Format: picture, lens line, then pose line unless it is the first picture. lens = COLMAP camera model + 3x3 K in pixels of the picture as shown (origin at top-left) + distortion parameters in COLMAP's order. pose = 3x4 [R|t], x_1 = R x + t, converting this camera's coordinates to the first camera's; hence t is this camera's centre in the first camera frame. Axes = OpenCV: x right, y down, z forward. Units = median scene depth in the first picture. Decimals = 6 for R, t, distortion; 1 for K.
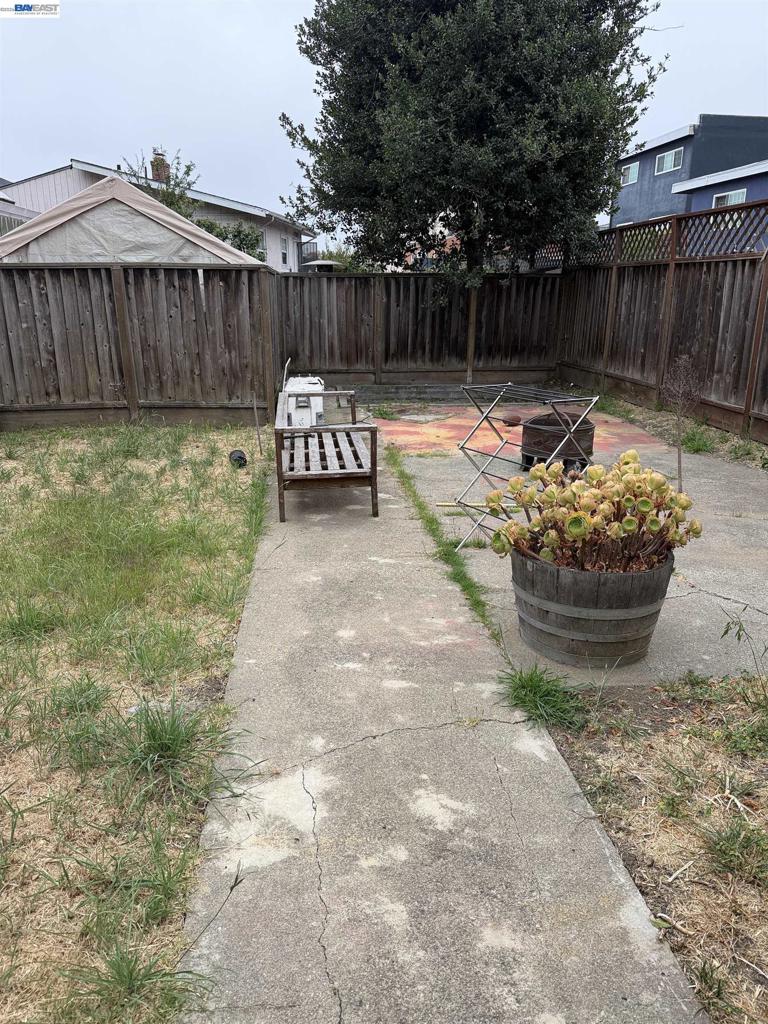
lens RADIAL K [[730.6, 0, 385.5], [0, 730.6, 514.8], [0, 0, 1]] dist [0.069850, -0.075602]
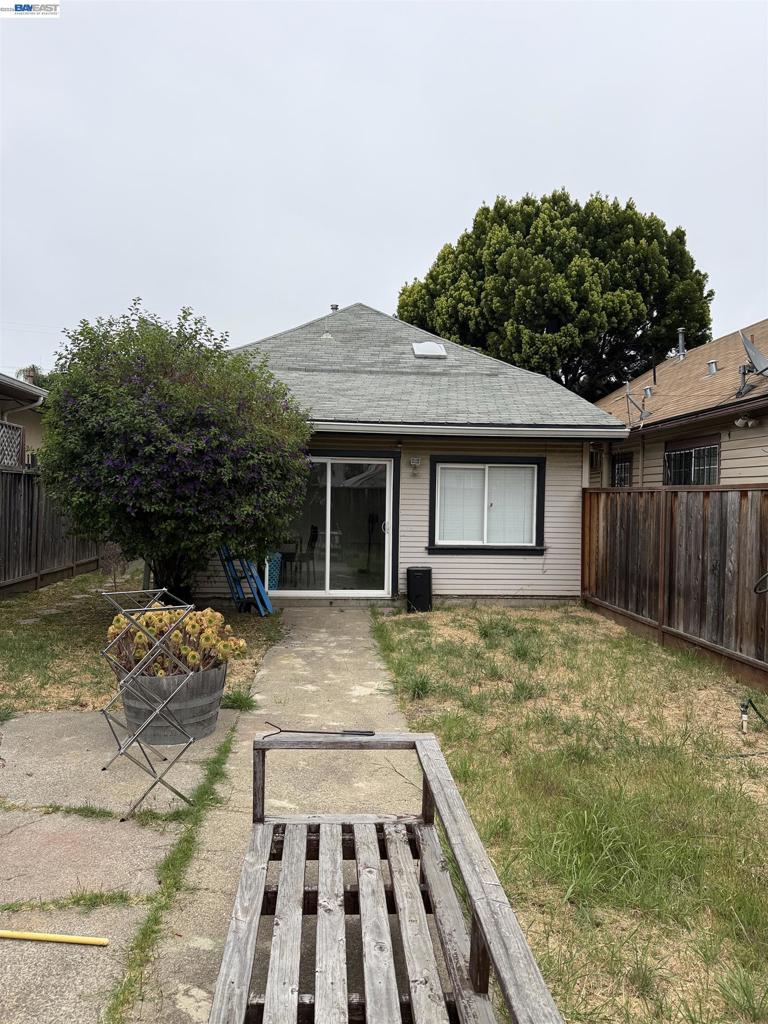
lens RADIAL K [[730.6, 0, 382.9], [0, 730.6, 511.9], [0, 0, 1]] dist [0.069850, -0.075602]
pose [[-0.998998, -0.021078, 0.039483, -0.219711], [-0.007958, 0.951759, 0.306743, -0.782034], [-0.044044, 0.306121, -0.950973, 2.537098]]
